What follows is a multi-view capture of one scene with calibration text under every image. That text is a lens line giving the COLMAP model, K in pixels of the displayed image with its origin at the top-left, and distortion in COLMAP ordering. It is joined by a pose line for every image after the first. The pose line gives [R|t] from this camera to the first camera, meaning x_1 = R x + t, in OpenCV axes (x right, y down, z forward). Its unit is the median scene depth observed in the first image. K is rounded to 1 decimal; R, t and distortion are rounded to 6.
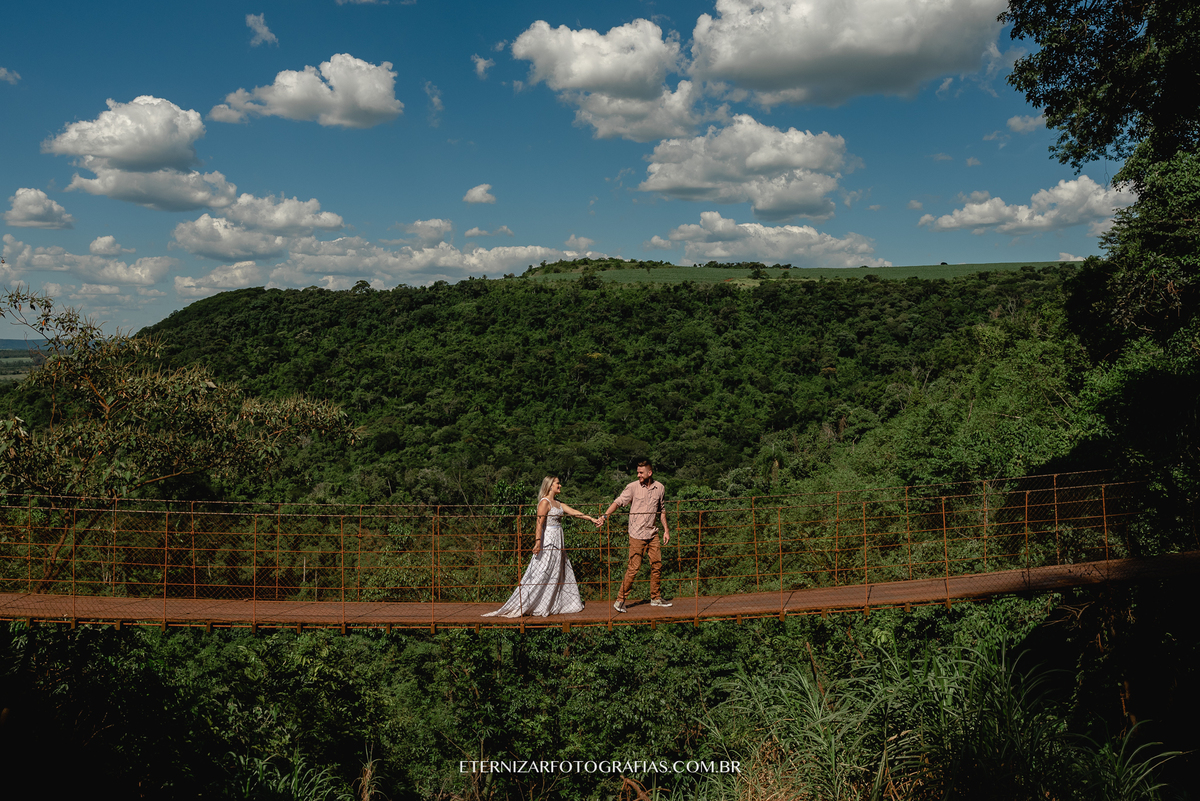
lens RADIAL K [[987.7, 0, 598.5], [0, 987.7, 398.3], [0, 0, 1]] dist [-0.066783, 0.023298]
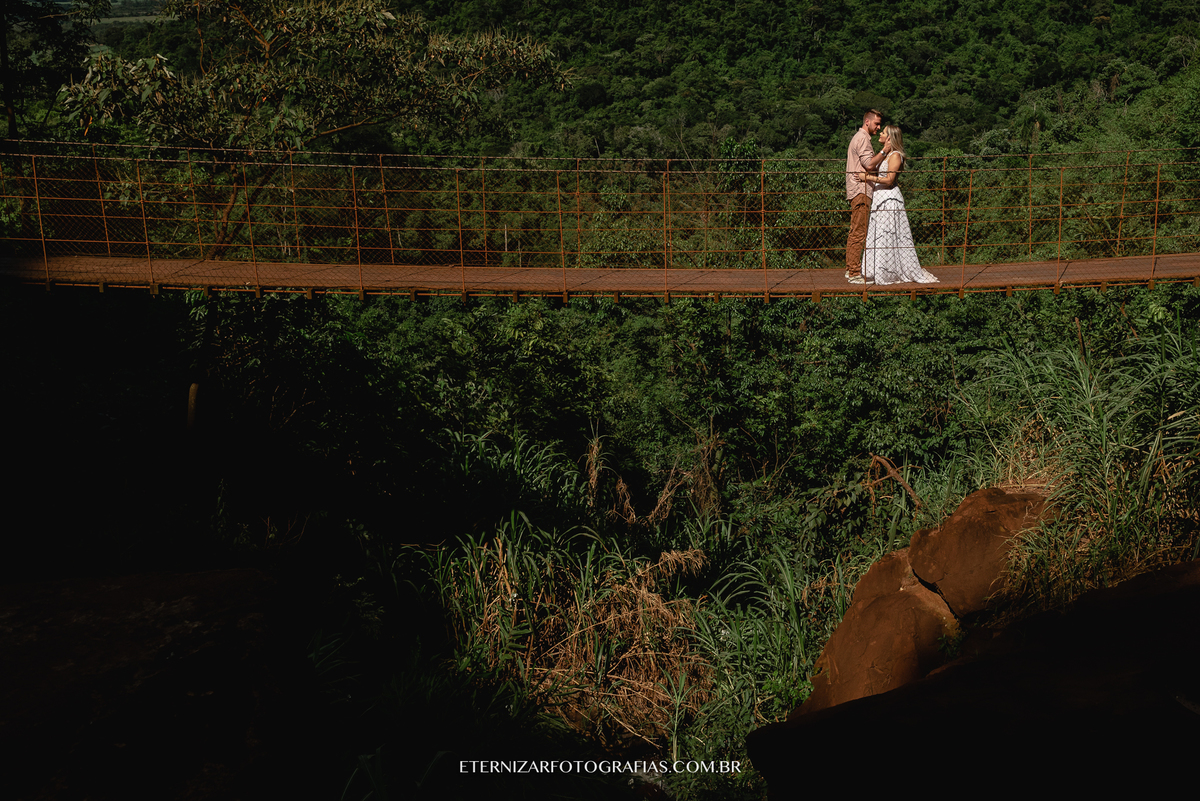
lens RADIAL K [[703.1, 0, 602.0], [0, 703.1, 400.5], [0, 0, 1]] dist [-0.038708, 0.004767]
pose [[0.999706, 0.009809, 0.022162, -0.228965], [-0.015795, 0.957265, 0.288781, 0.132296], [-0.018382, -0.289046, 0.957139, 0.336860]]
